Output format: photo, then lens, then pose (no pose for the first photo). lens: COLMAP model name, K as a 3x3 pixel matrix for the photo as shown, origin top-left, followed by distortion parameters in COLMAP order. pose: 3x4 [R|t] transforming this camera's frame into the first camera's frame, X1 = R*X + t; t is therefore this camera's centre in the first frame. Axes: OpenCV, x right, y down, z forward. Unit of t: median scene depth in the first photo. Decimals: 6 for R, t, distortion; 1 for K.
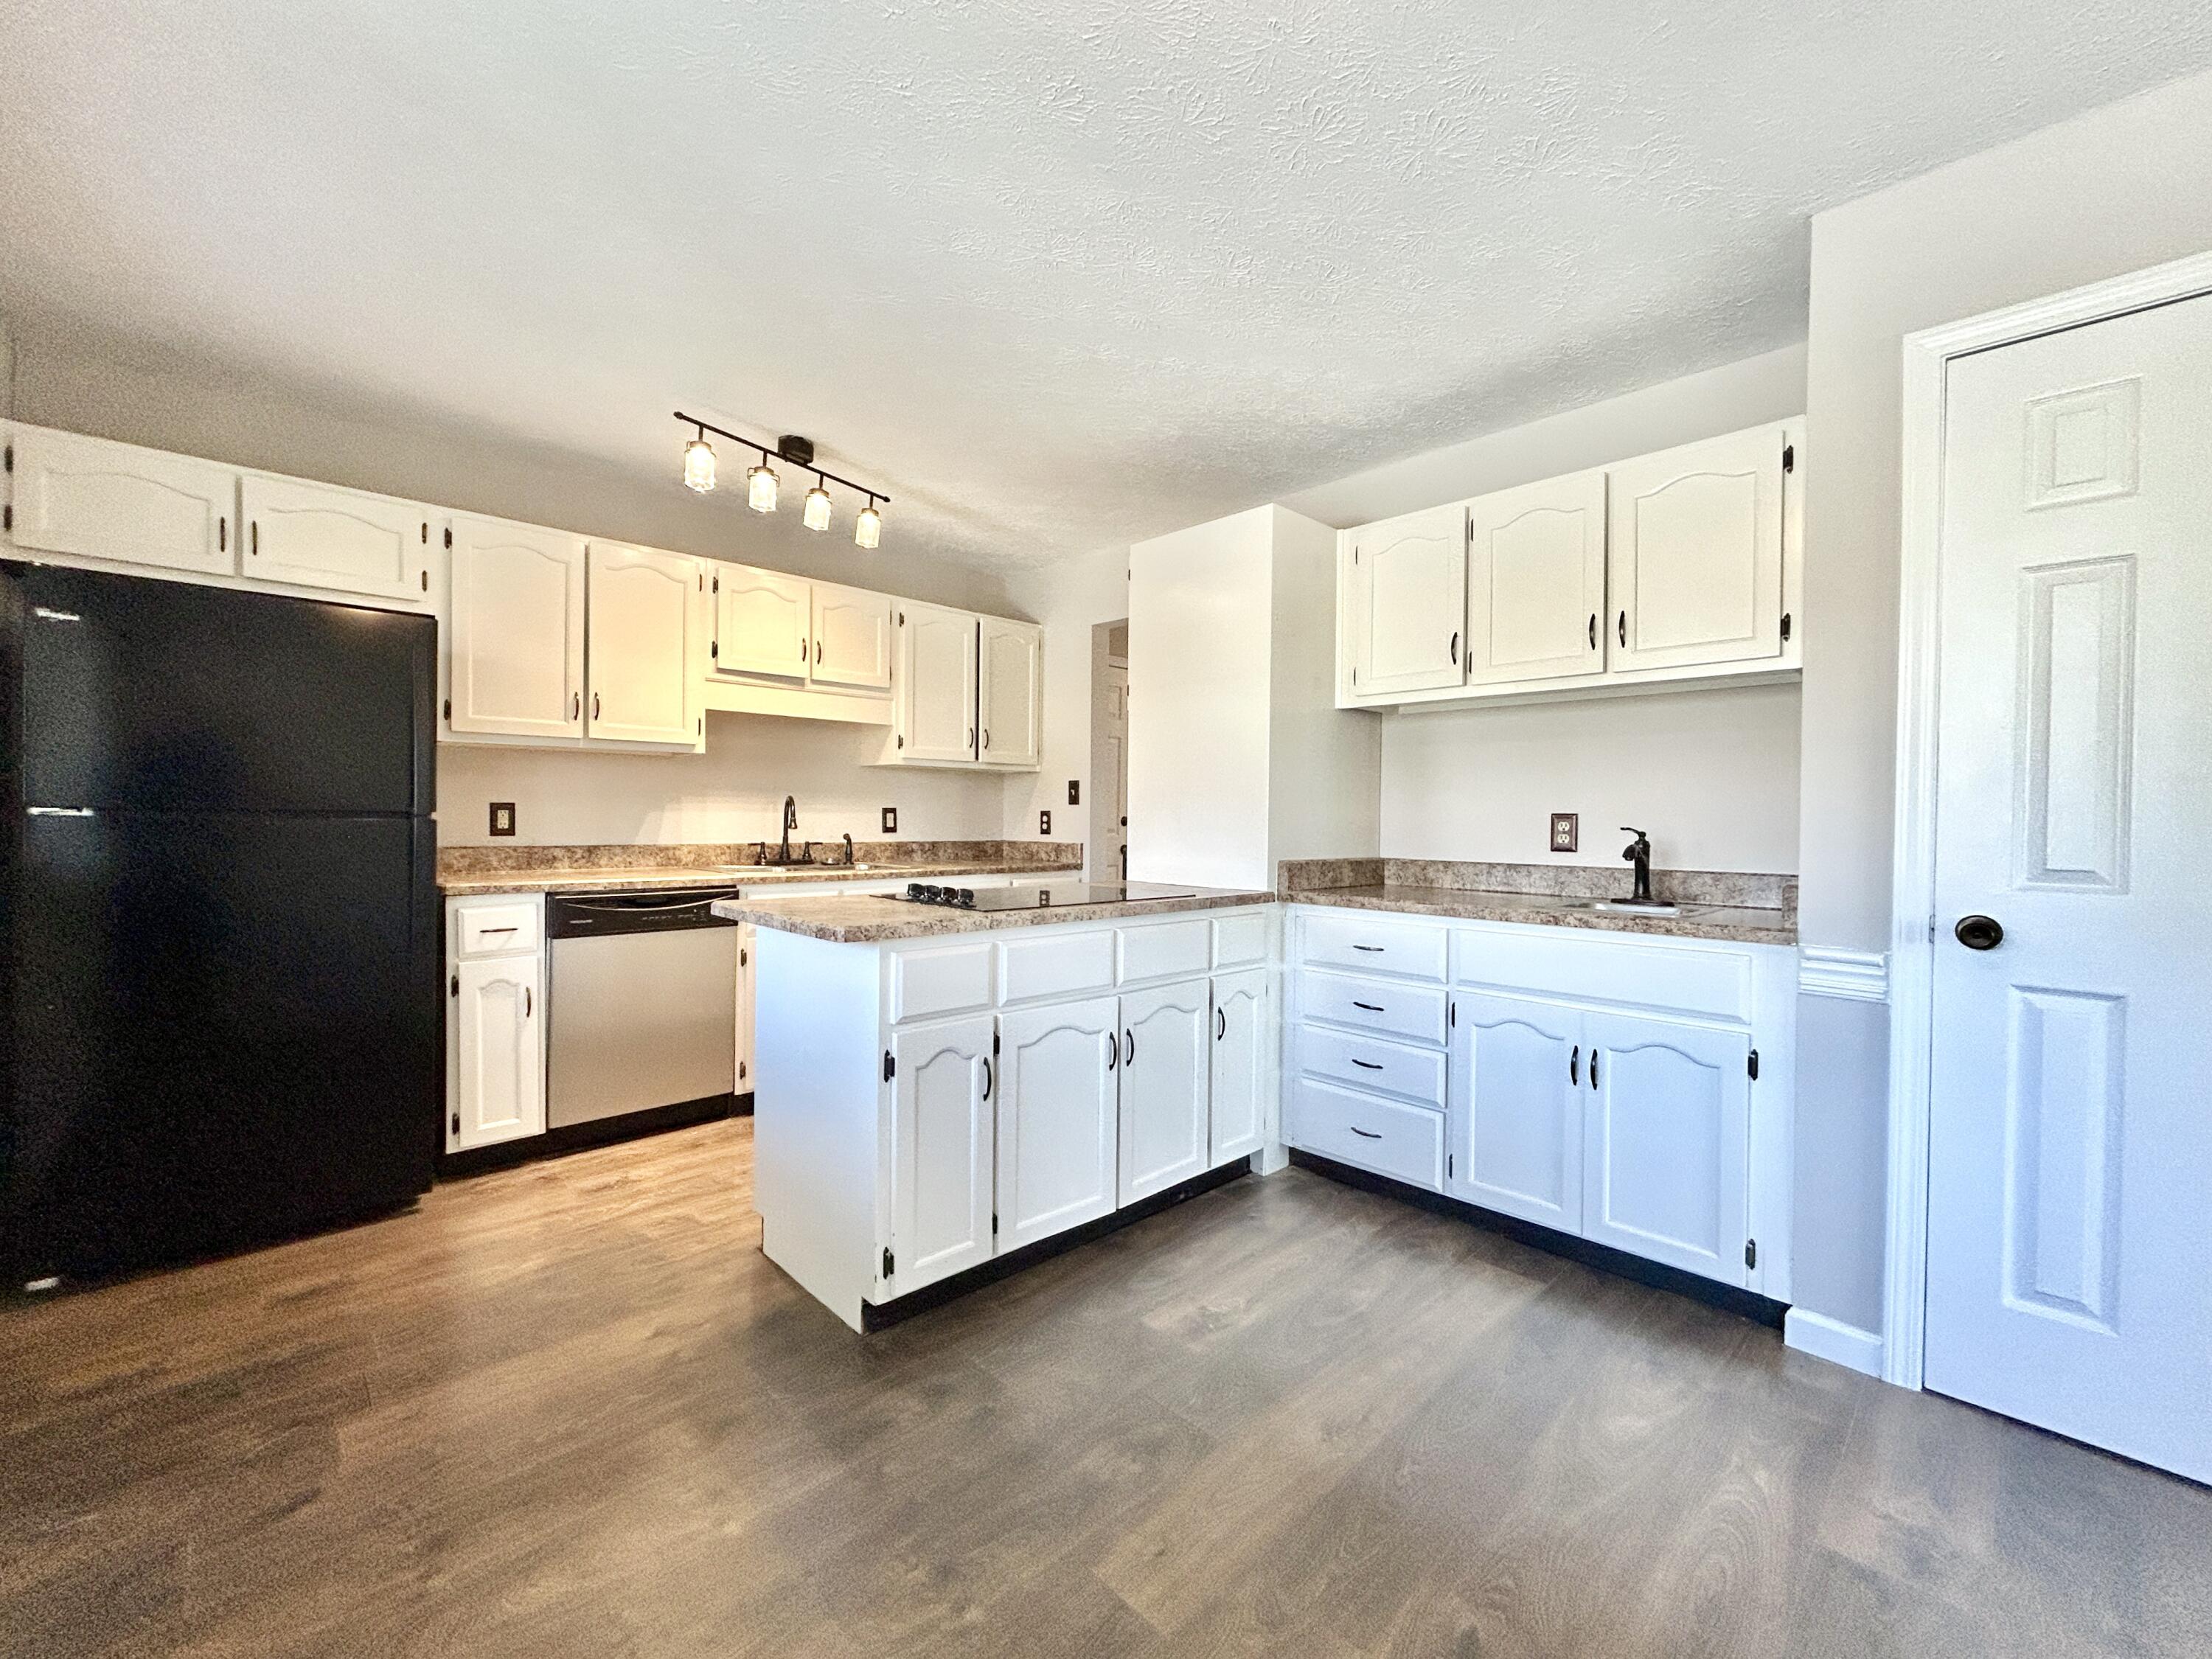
lens RADIAL K [[900.4, 0, 1097.4], [0, 900.4, 825.5], [0, 0, 1]] dist [-0.001686, 0.000673]
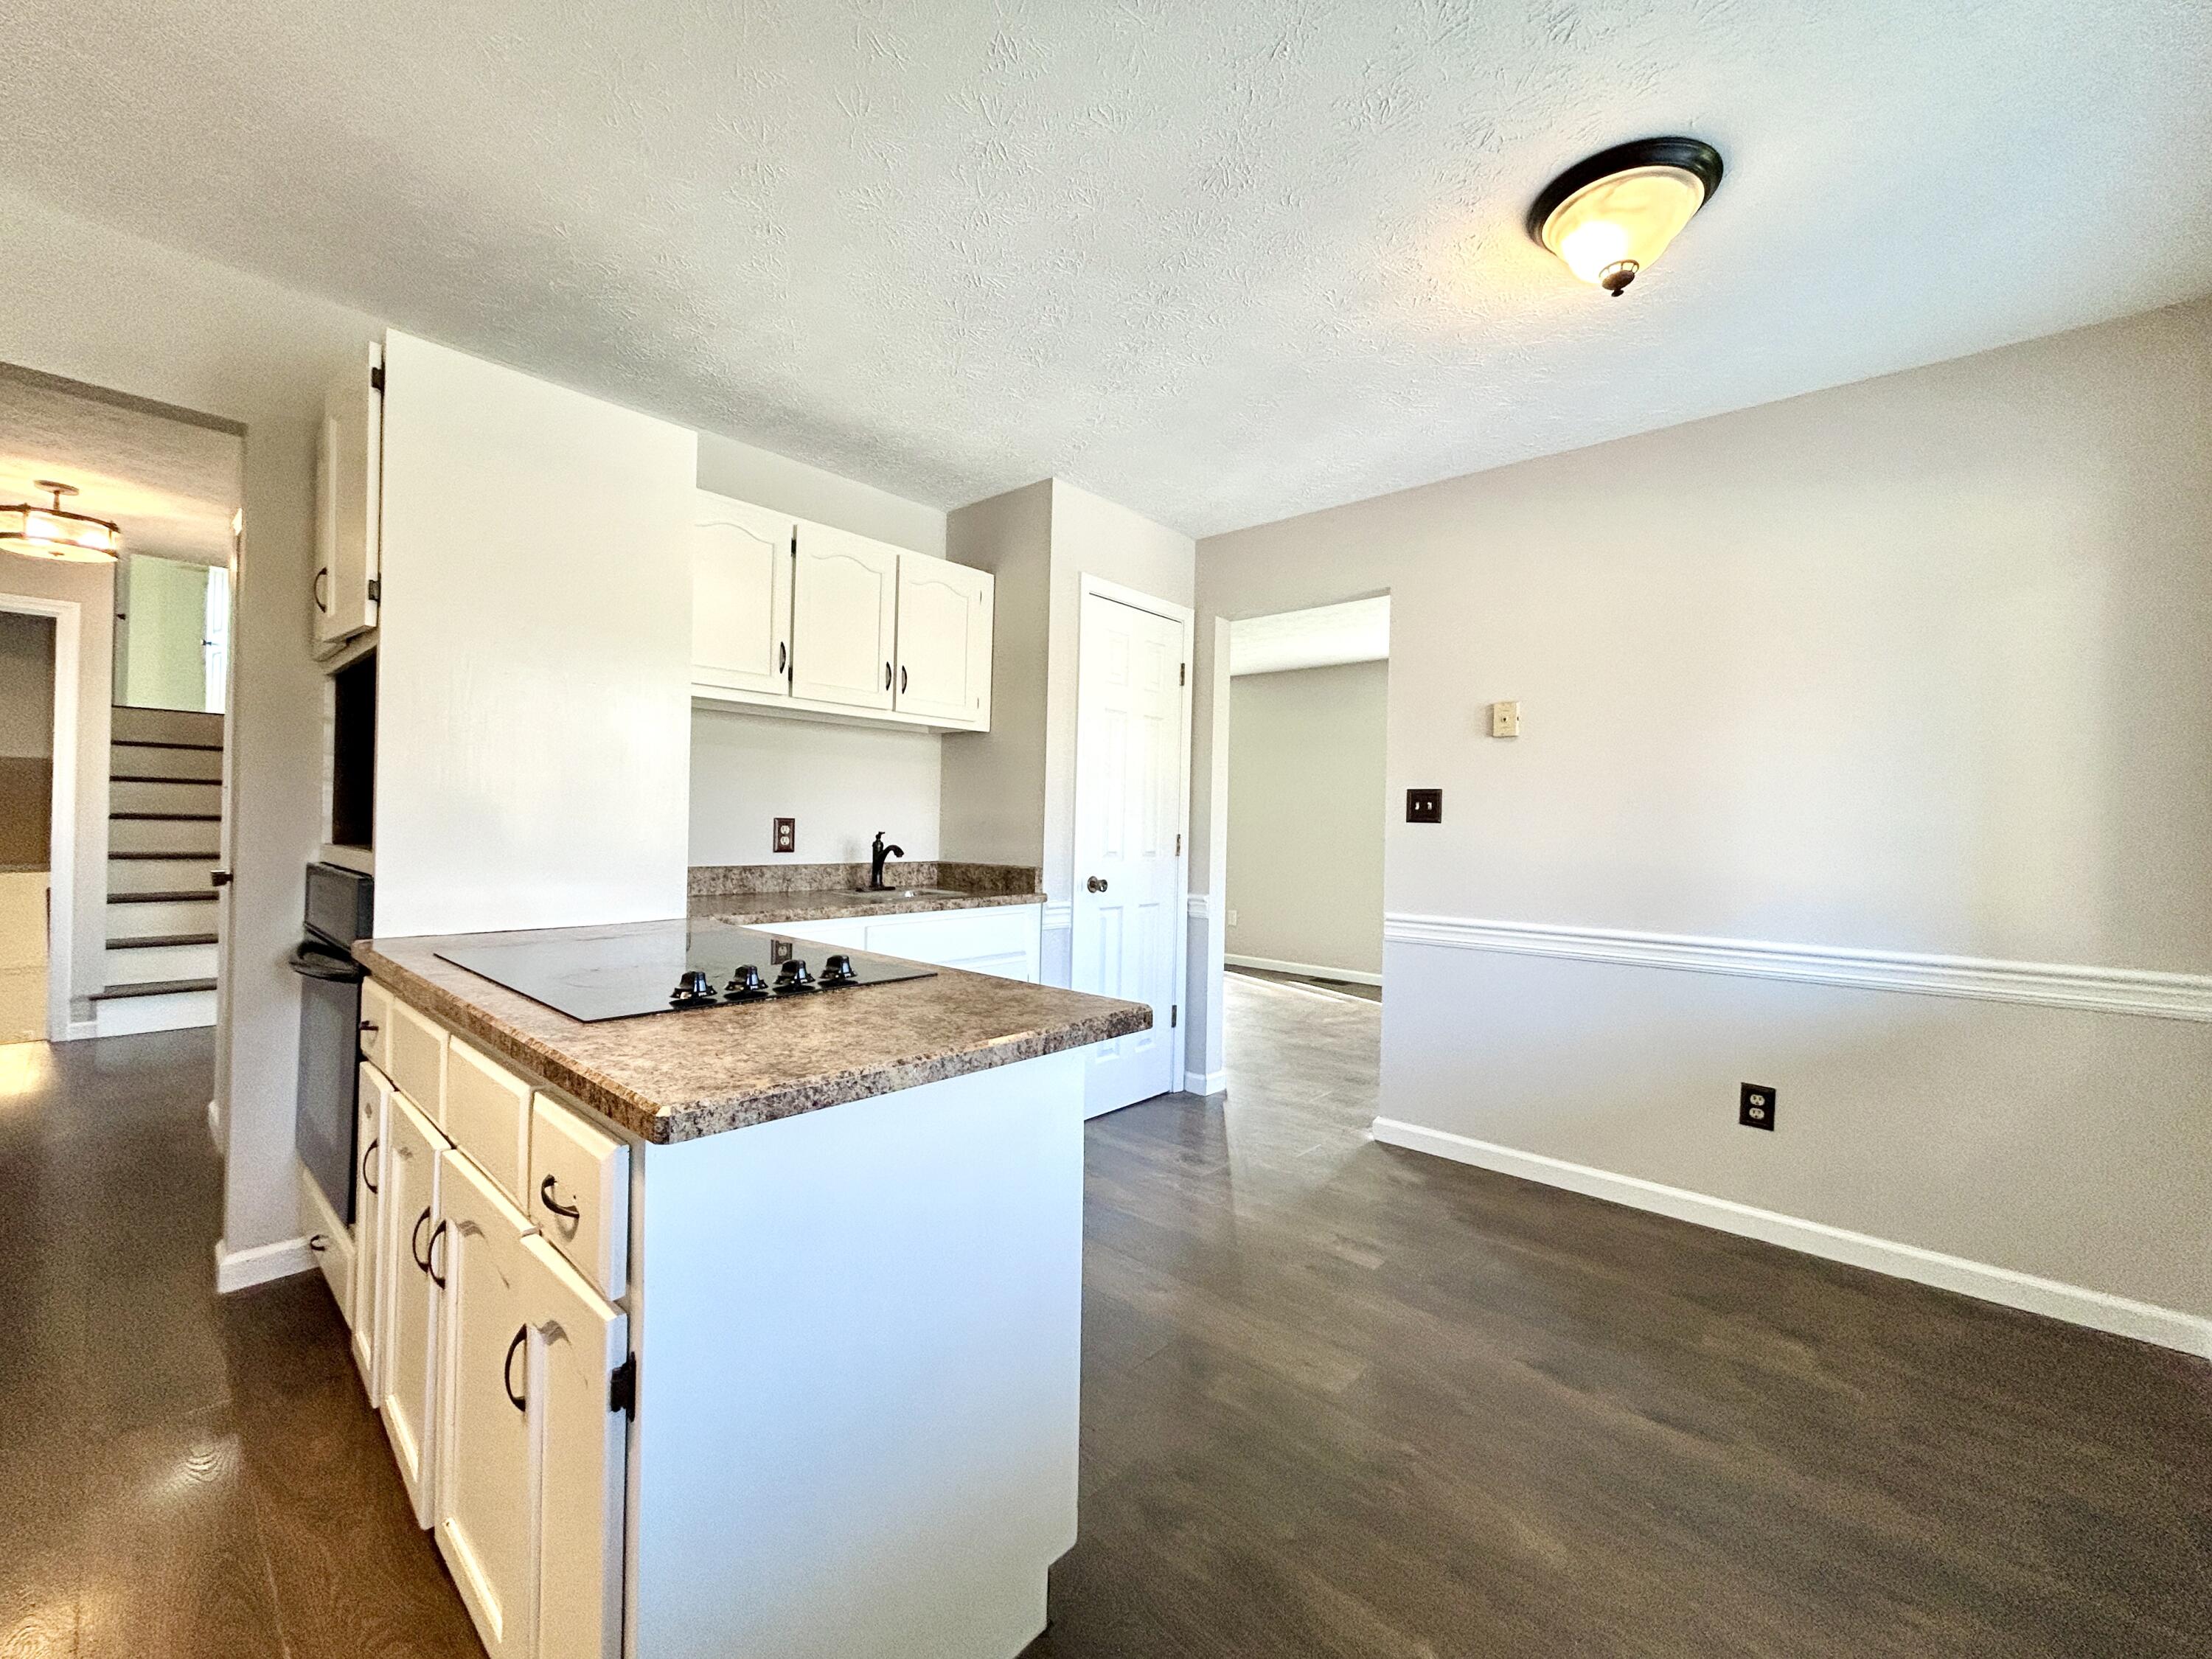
lens RADIAL K [[900.4, 0, 1097.4], [0, 900.4, 825.5], [0, 0, 1]] dist [-0.001686, 0.000673]
pose [[-0.088686, -0.005003, 0.996047, -0.733610], [-0.009865, 0.999943, 0.004145, -0.015430], [-0.996011, -0.009459, -0.088731, 0.827149]]
